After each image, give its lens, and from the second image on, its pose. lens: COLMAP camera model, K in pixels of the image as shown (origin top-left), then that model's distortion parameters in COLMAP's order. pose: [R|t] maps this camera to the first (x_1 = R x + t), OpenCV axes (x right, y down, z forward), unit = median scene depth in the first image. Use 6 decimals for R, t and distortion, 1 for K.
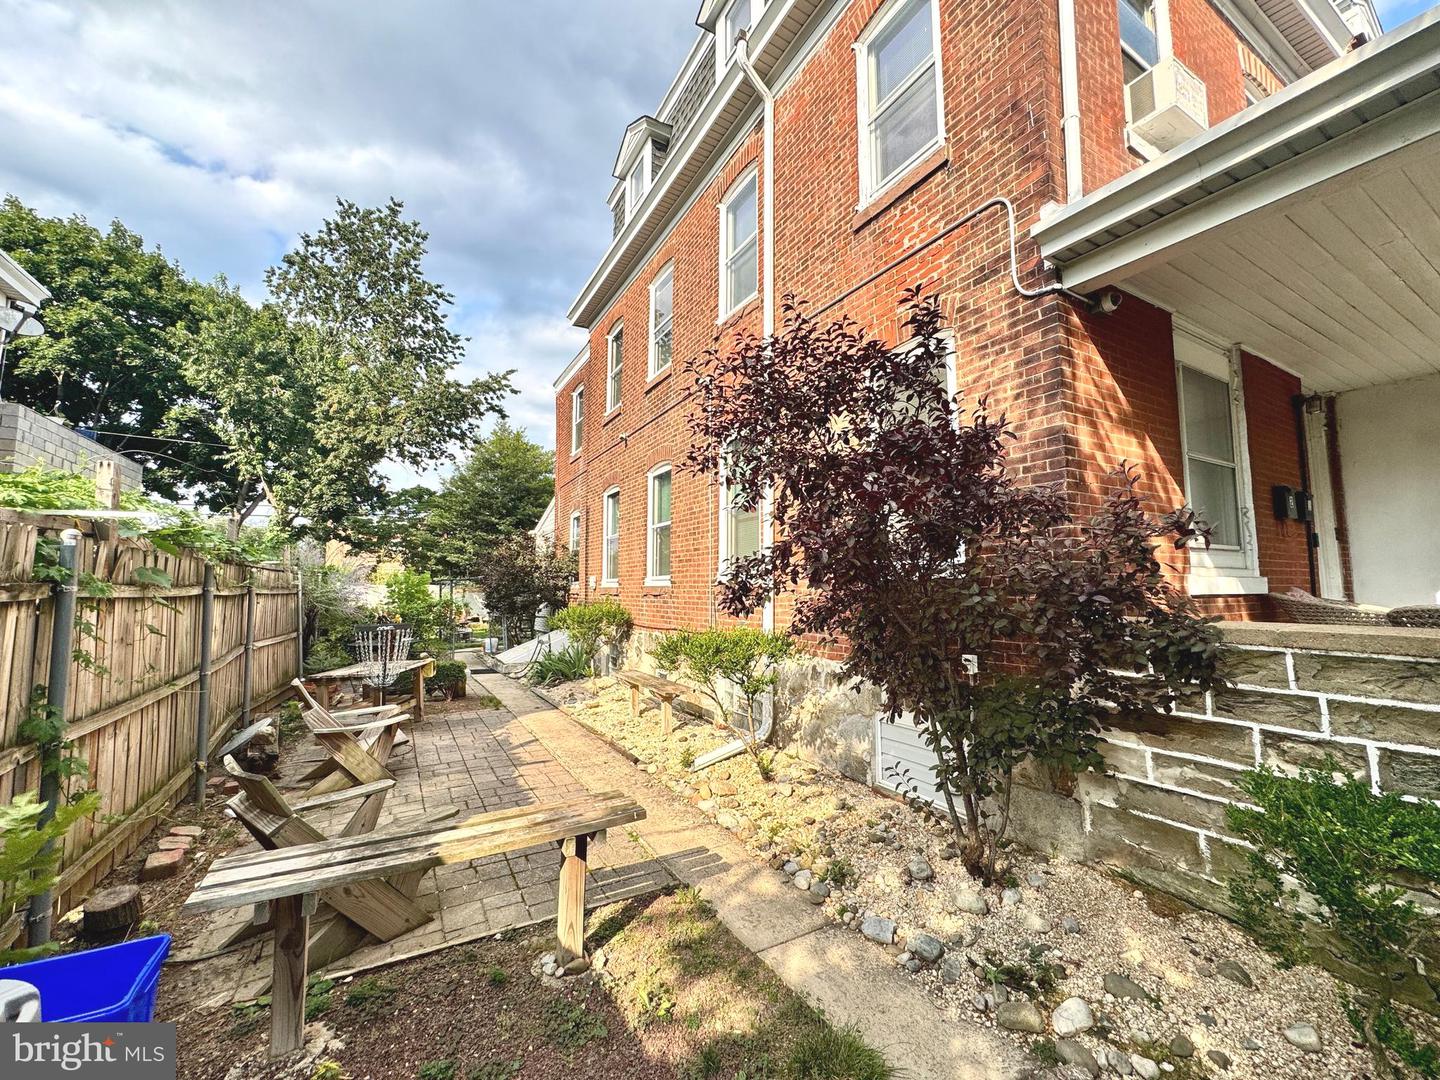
lens RADIAL K [[577.3, 0, 718.6], [0, 577.3, 540.6], [0, 0, 1]] dist [-0.006254, 0.001576]
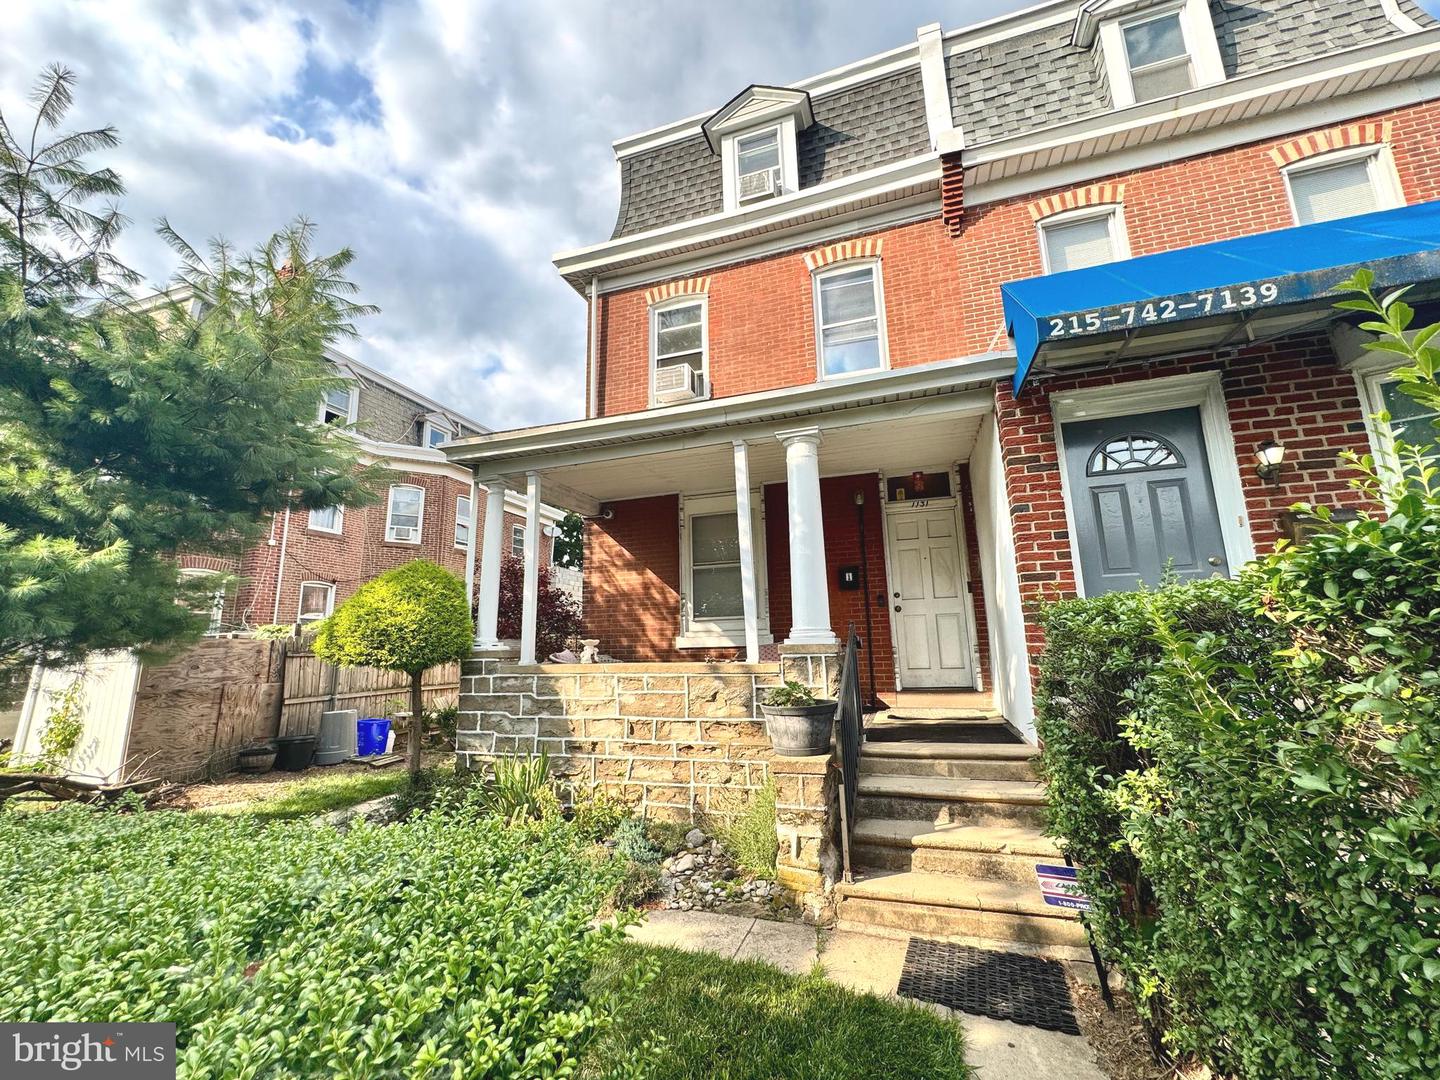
lens RADIAL K [[577.3, 0, 718.3], [0, 577.3, 540.1], [0, 0, 1]] dist [-0.006254, 0.001576]
pose [[0.668646, -0.150826, -0.728123, 0.566782], [0.084661, 0.988287, -0.126972, -0.000288], [0.738745, 0.023256, 0.673583, -0.038794]]
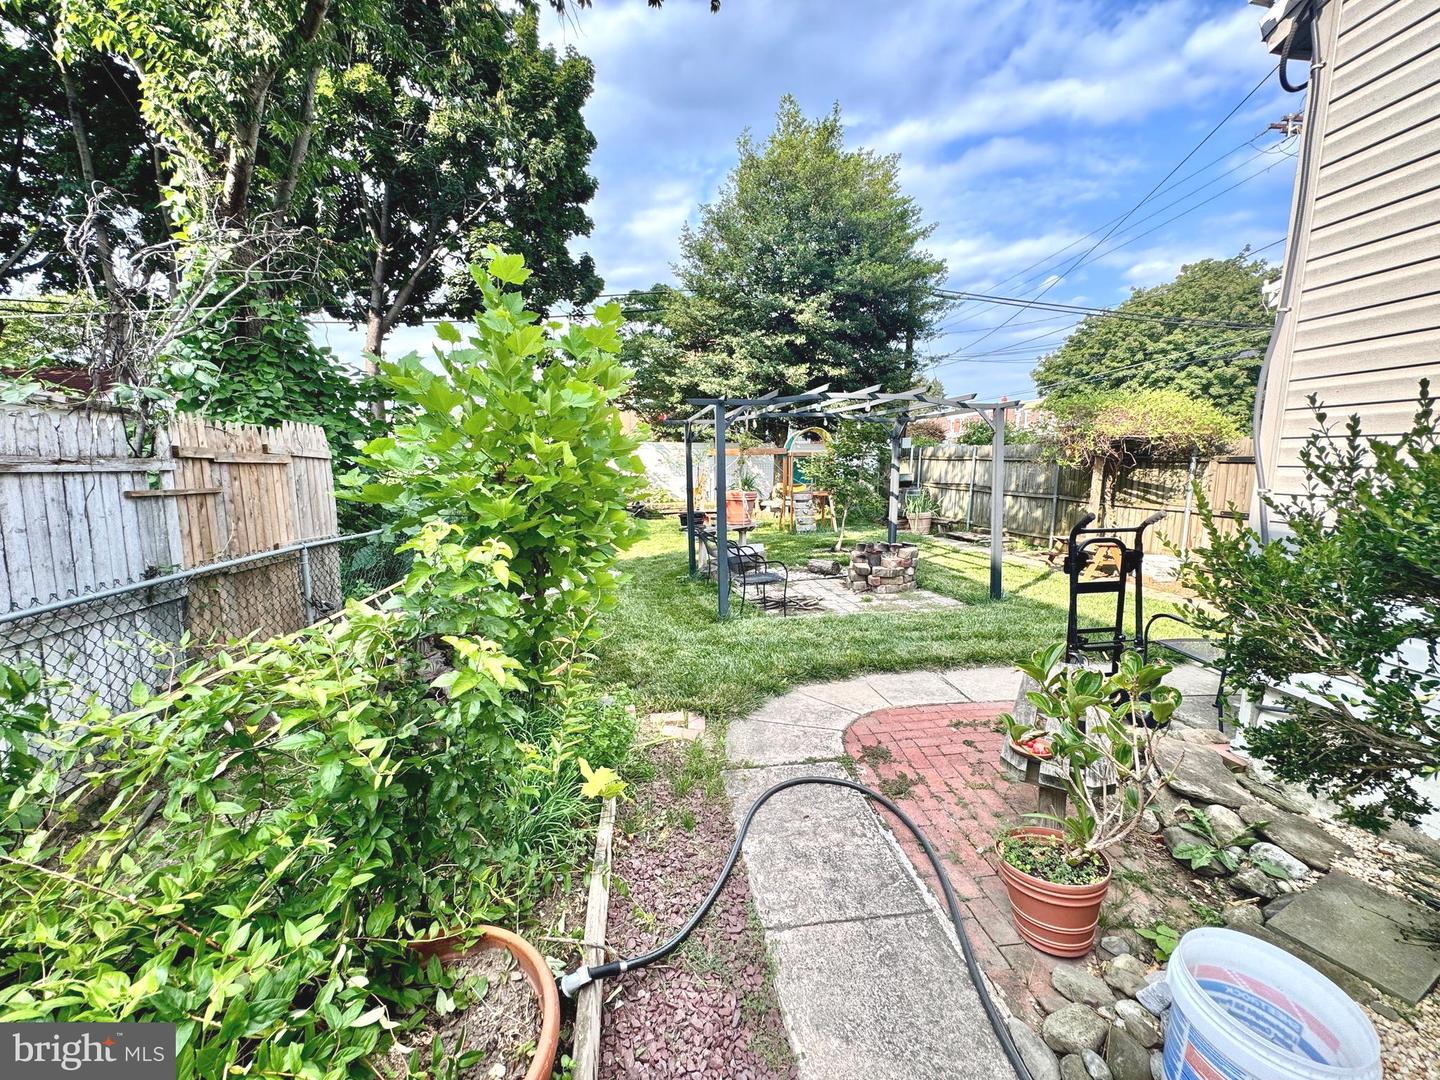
lens RADIAL K [[577.3, 0, 717.2], [0, 577.3, 539.7], [0, 0, 1]] dist [-0.006254, 0.001576]
pose [[0.916387, 0.063082, -0.395291, -0.399335], [0.023417, 0.977365, 0.210260, 0.090972], [0.399607, -0.201936, 0.894168, 0.846850]]
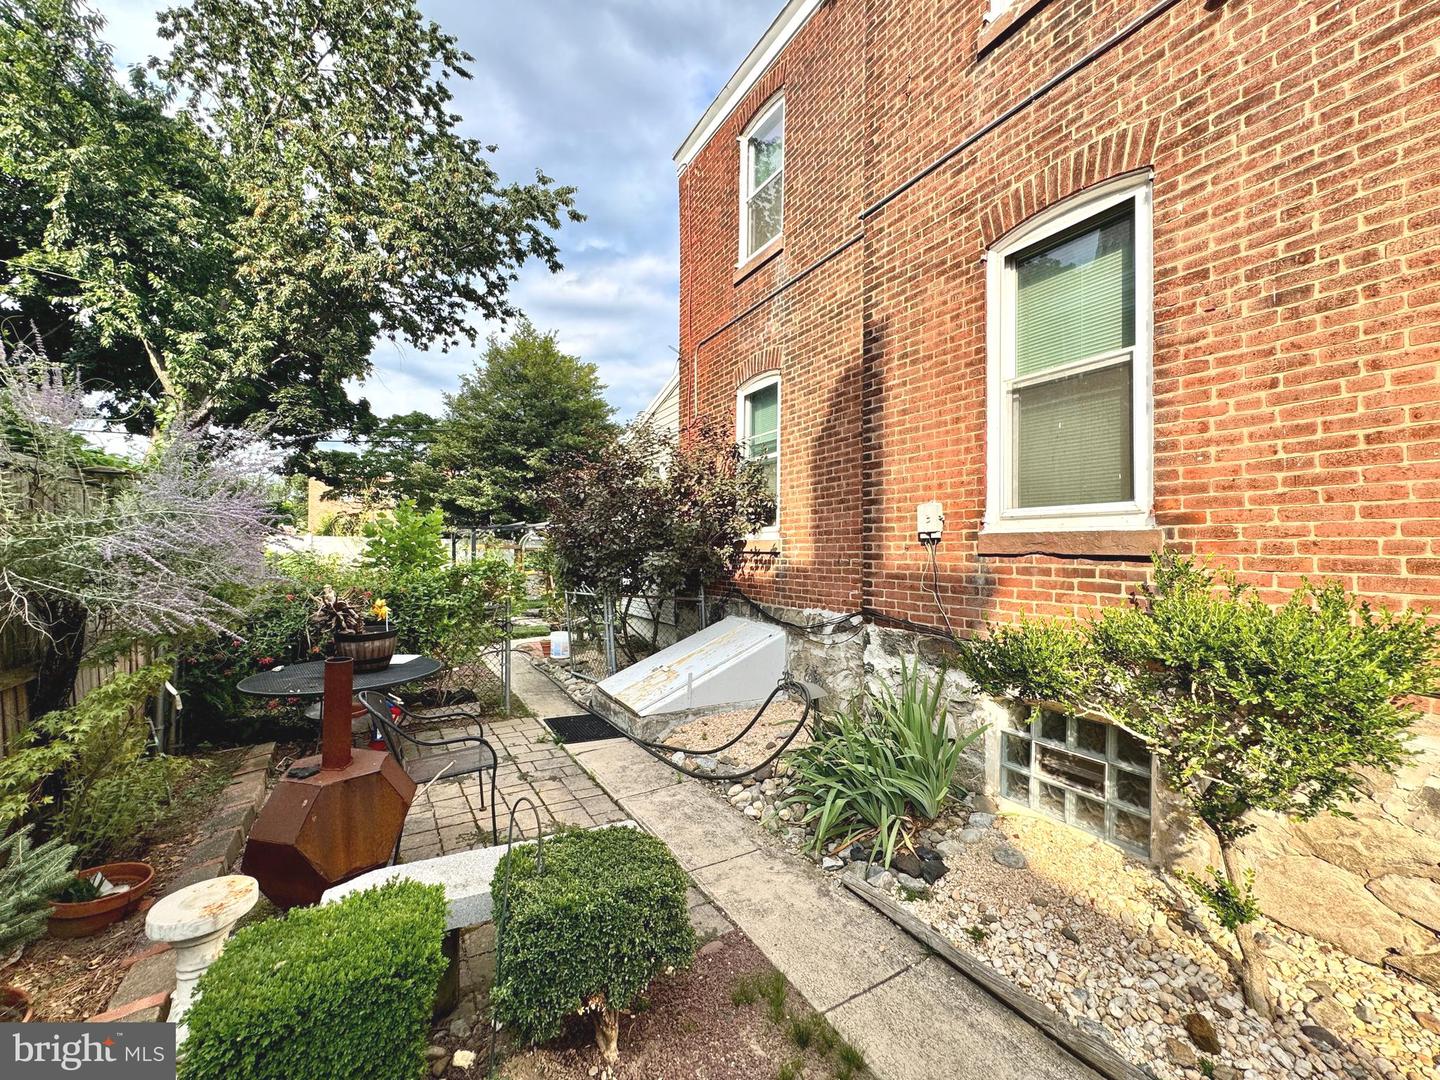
lens RADIAL K [[577.3, 0, 725.2], [0, 577.3, 537.9], [0, 0, 1]] dist [-0.006254, 0.001576]
pose [[0.999762, 0.015801, 0.015010, -0.226341], [-0.016688, 0.998002, 0.060942, 0.042368], [-0.014017, -0.061178, 0.998028, 0.422085]]
